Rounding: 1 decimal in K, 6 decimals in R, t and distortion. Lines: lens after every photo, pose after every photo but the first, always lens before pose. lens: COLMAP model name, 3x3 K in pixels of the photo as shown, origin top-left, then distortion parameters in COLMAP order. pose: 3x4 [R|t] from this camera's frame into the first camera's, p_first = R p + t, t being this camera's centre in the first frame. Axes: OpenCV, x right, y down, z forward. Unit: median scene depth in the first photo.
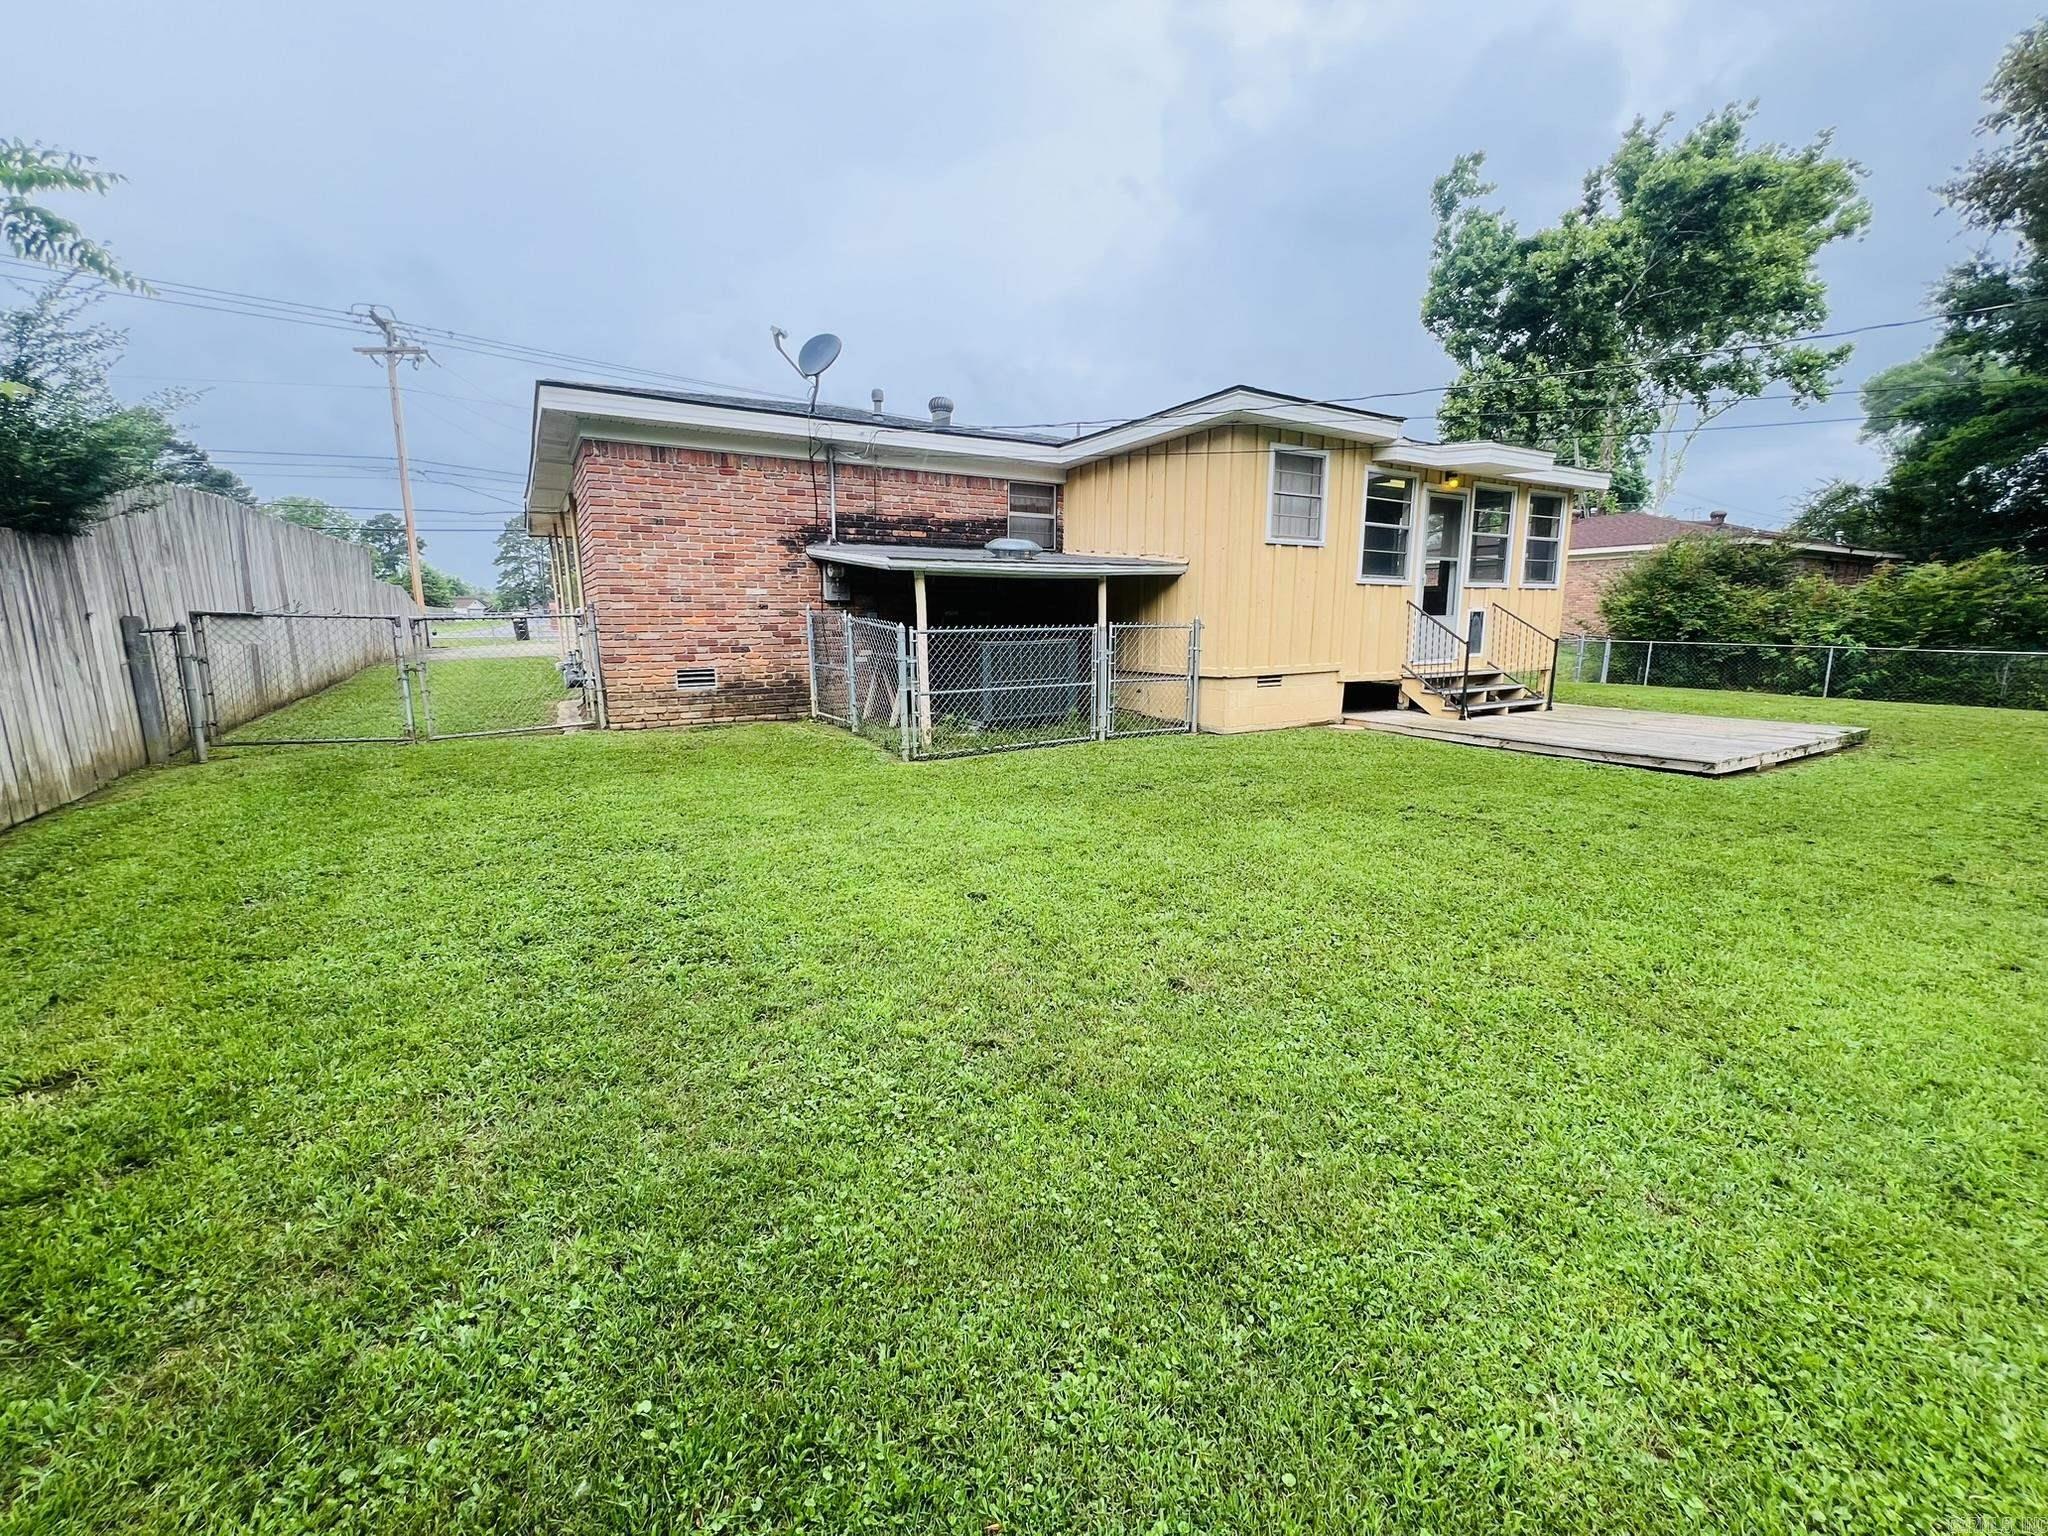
lens RADIAL K [[813.9, 0, 1023.0], [0, 813.9, 764.0], [0, 0, 1]] dist [-0.001980, 0.000614]
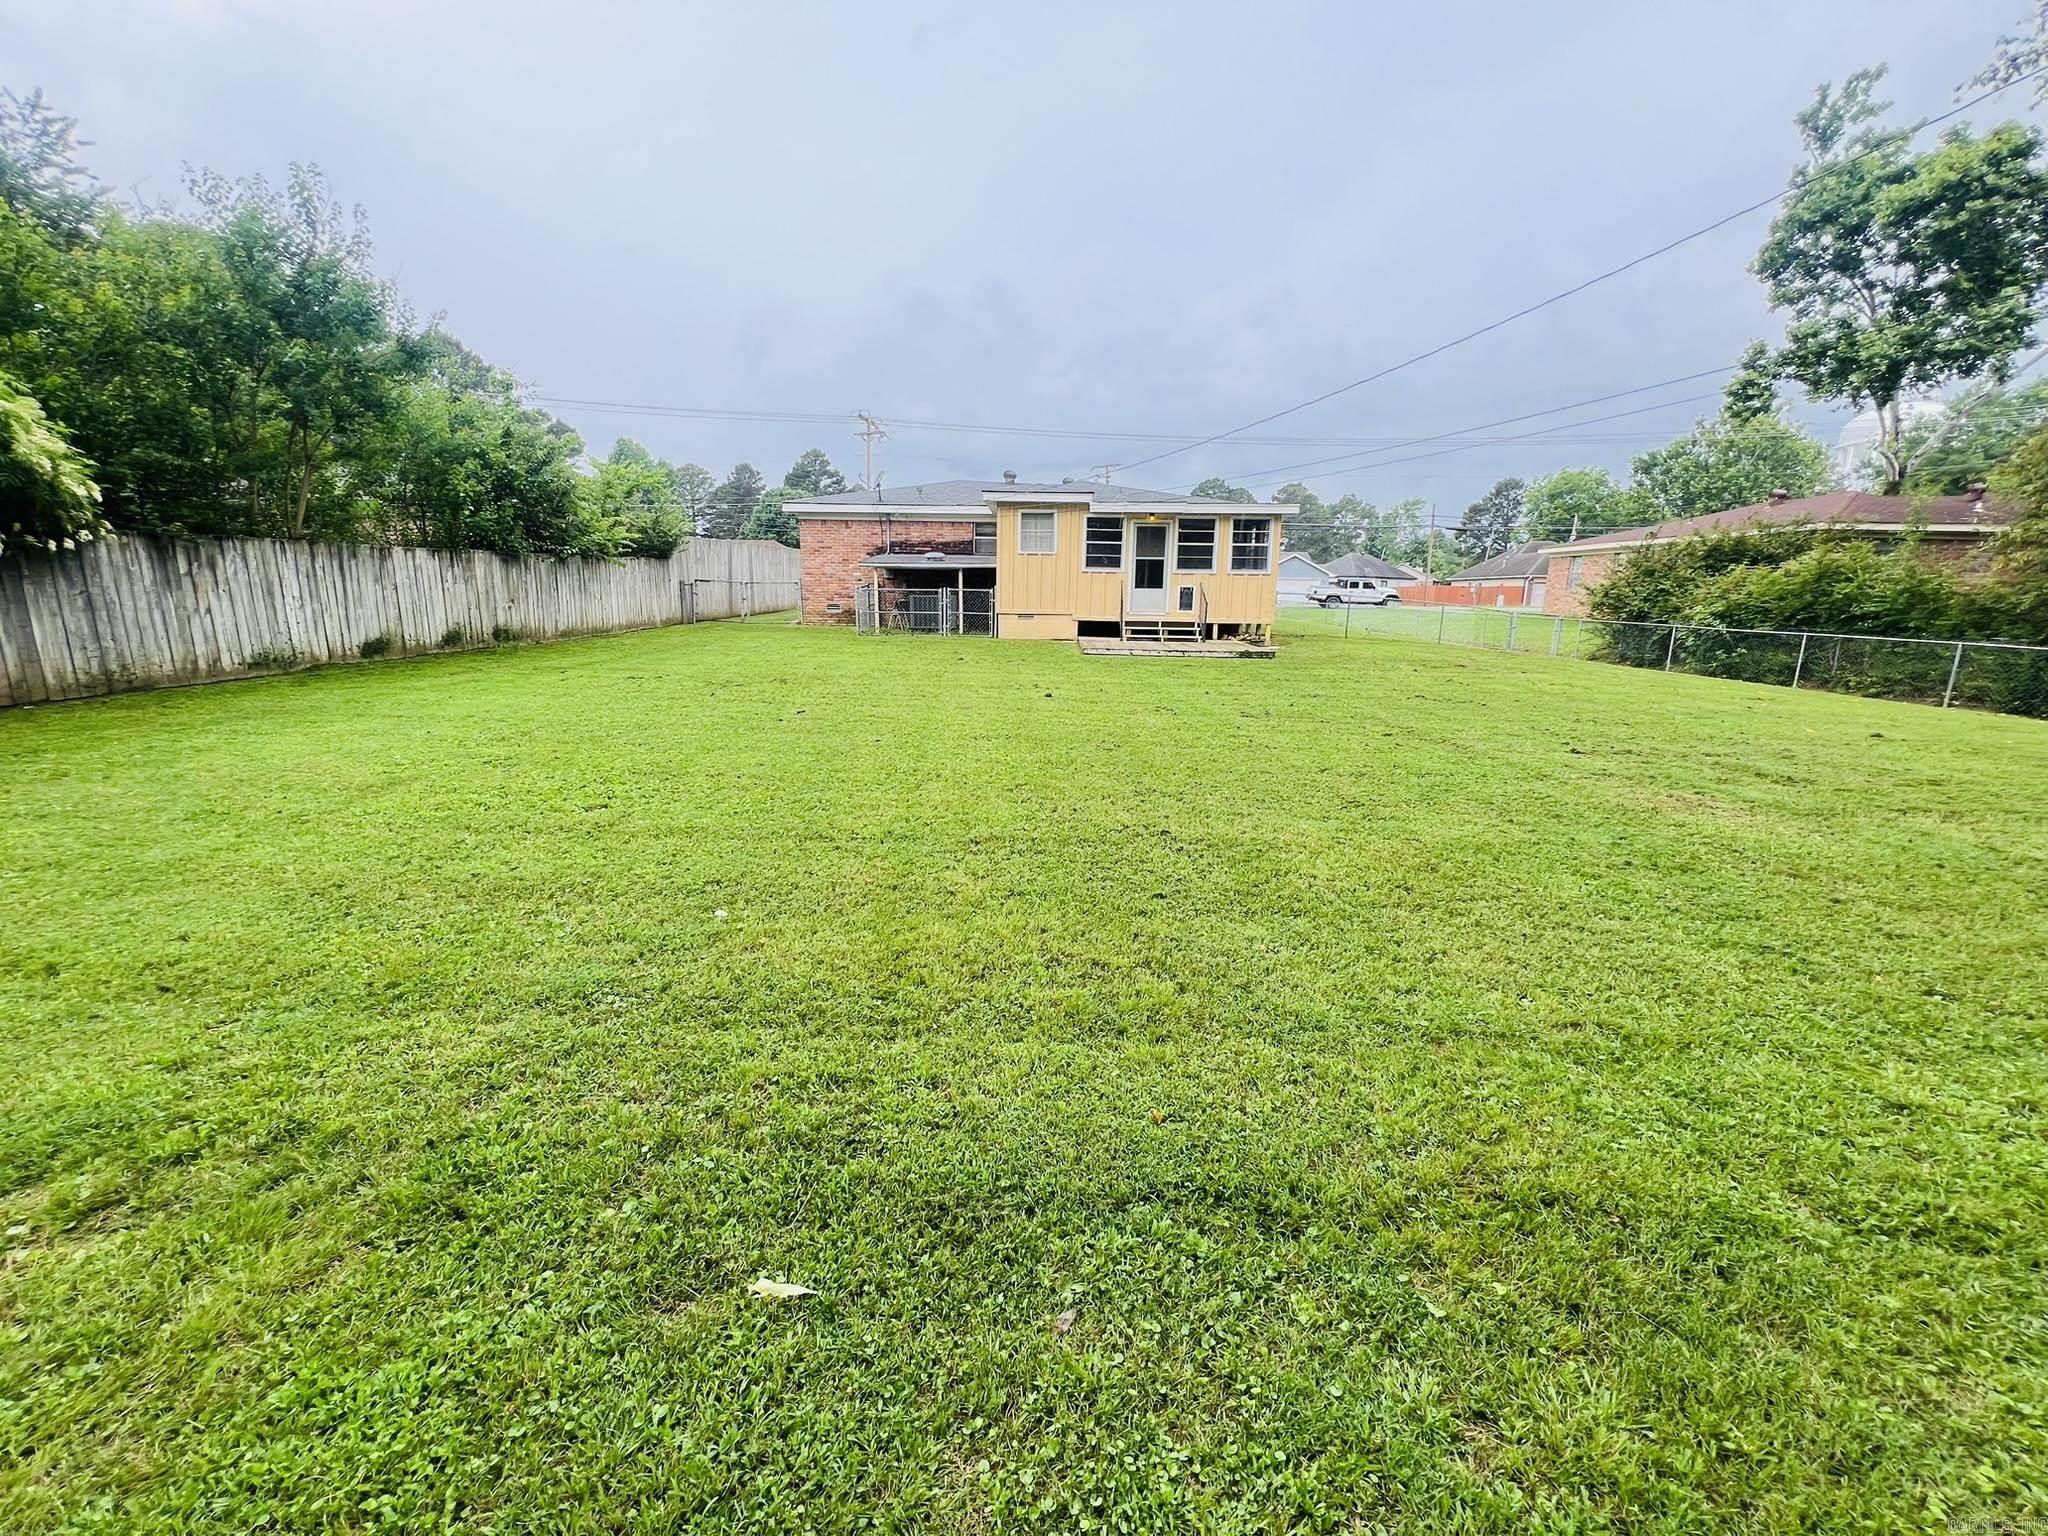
lens RADIAL K [[813.9, 0, 1025.1], [0, 813.9, 768.0], [0, 0, 1]] dist [-0.001980, 0.000614]
pose [[0.840526, 0.130093, -0.525920, 1.412896], [-0.117095, 0.991420, 0.058099, 0.164995], [0.528966, 0.012749, 0.848547, -0.800047]]
